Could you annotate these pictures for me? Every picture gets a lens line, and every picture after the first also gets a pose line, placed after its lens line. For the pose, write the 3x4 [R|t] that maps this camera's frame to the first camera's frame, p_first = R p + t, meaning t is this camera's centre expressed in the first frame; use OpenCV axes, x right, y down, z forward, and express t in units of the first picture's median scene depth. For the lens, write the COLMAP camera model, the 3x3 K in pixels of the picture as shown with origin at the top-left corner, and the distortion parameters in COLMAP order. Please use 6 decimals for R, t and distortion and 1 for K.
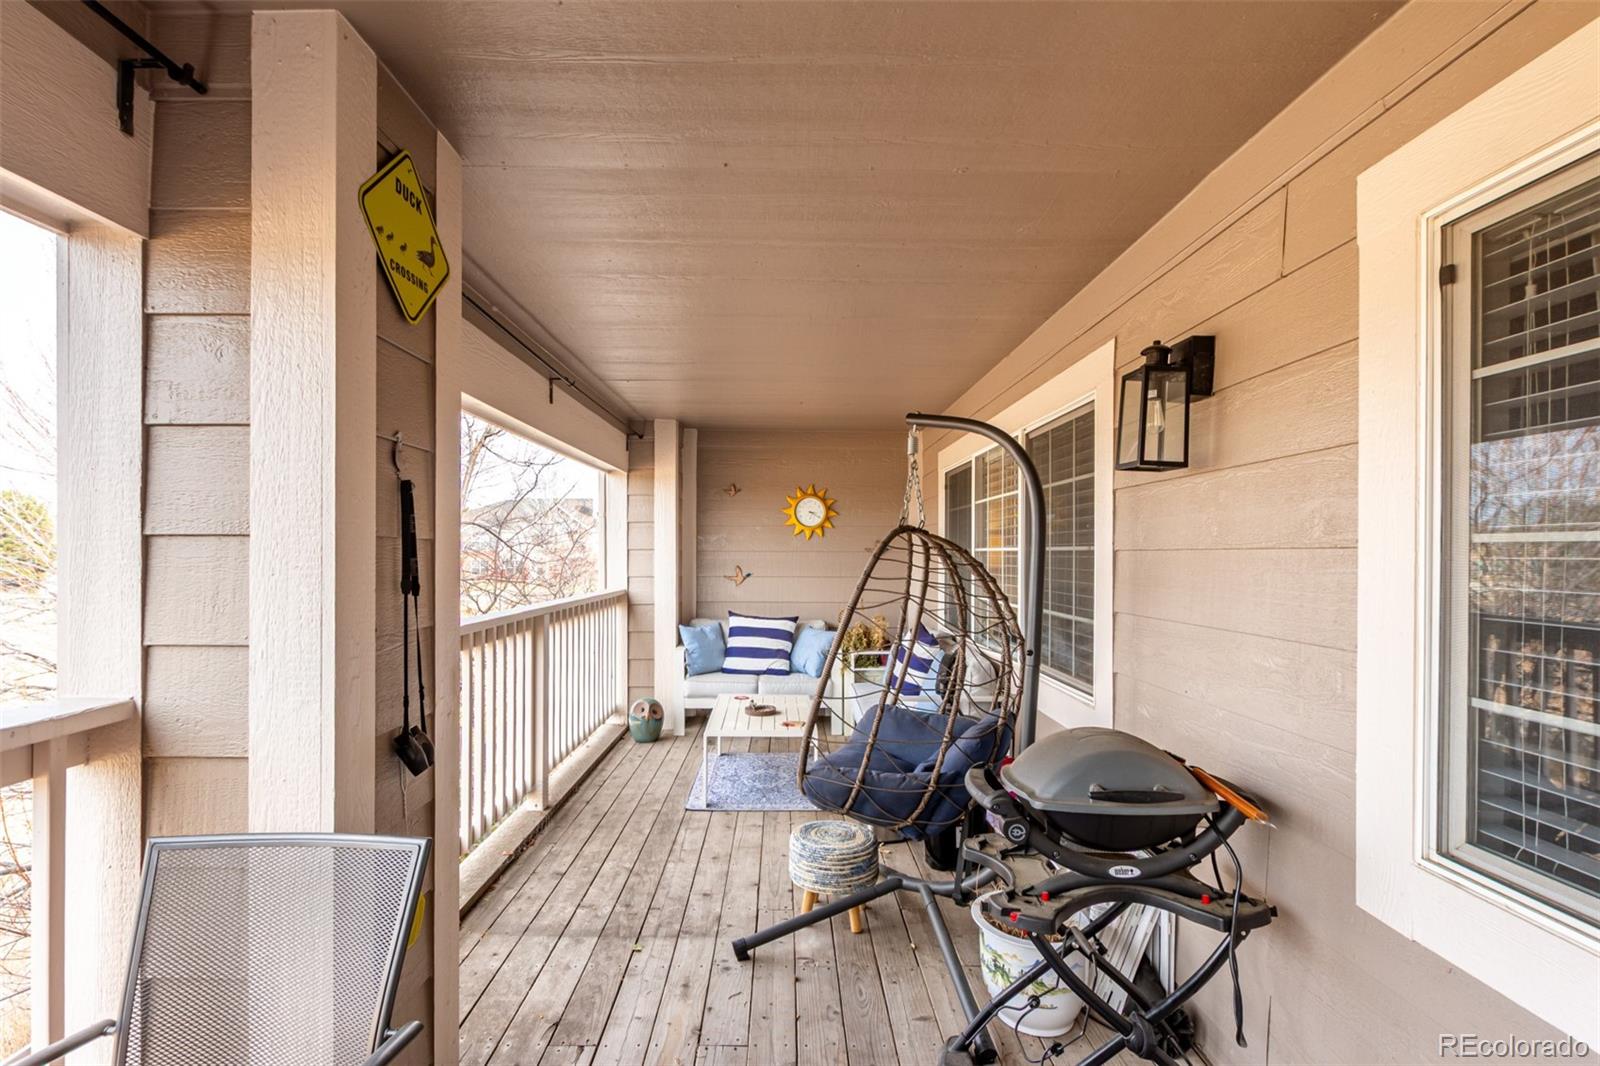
lens RADIAL K [[717.7, 0, 797.9], [0, 717.7, 543.8], [0, 0, 1]] dist [0.005150, -0.000093]
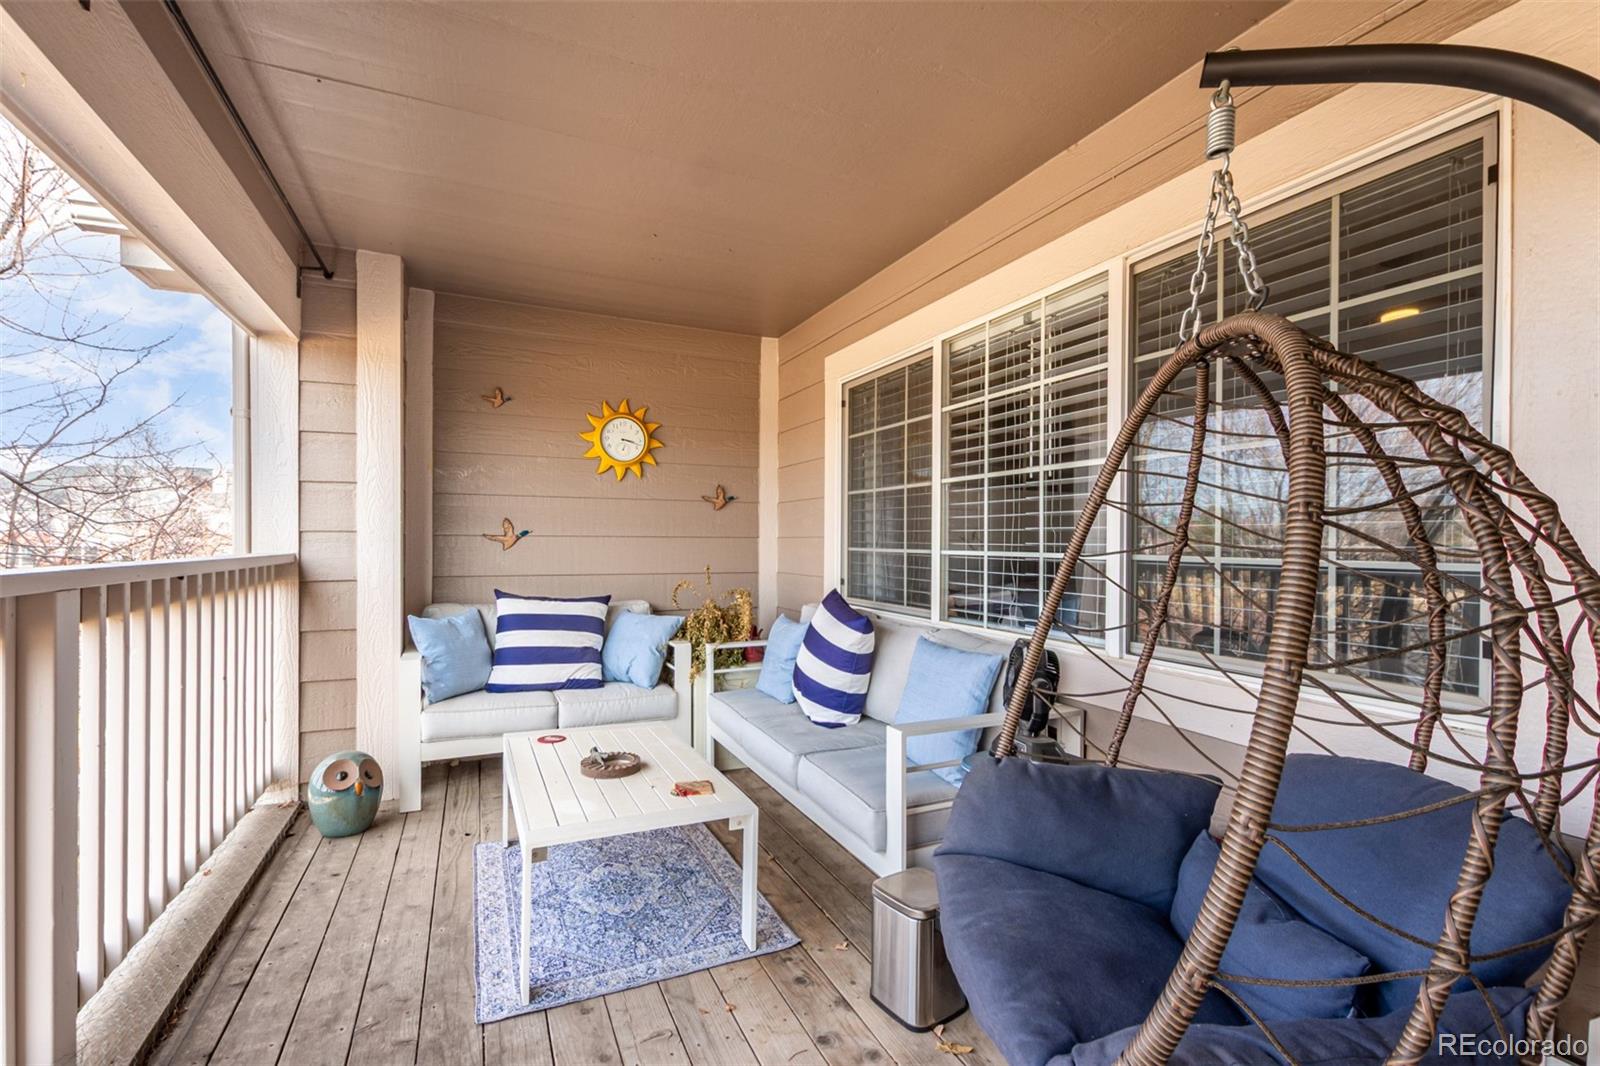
lens RADIAL K [[717.7, 0, 802.4], [0, 717.7, 540.4], [0, 0, 1]] dist [0.005150, -0.000093]
pose [[0.920046, 0.000760, 0.391809, -0.099935], [-0.005929, 0.999911, 0.011982, 0.044223], [-0.391765, -0.013348, 0.919969, 0.347261]]
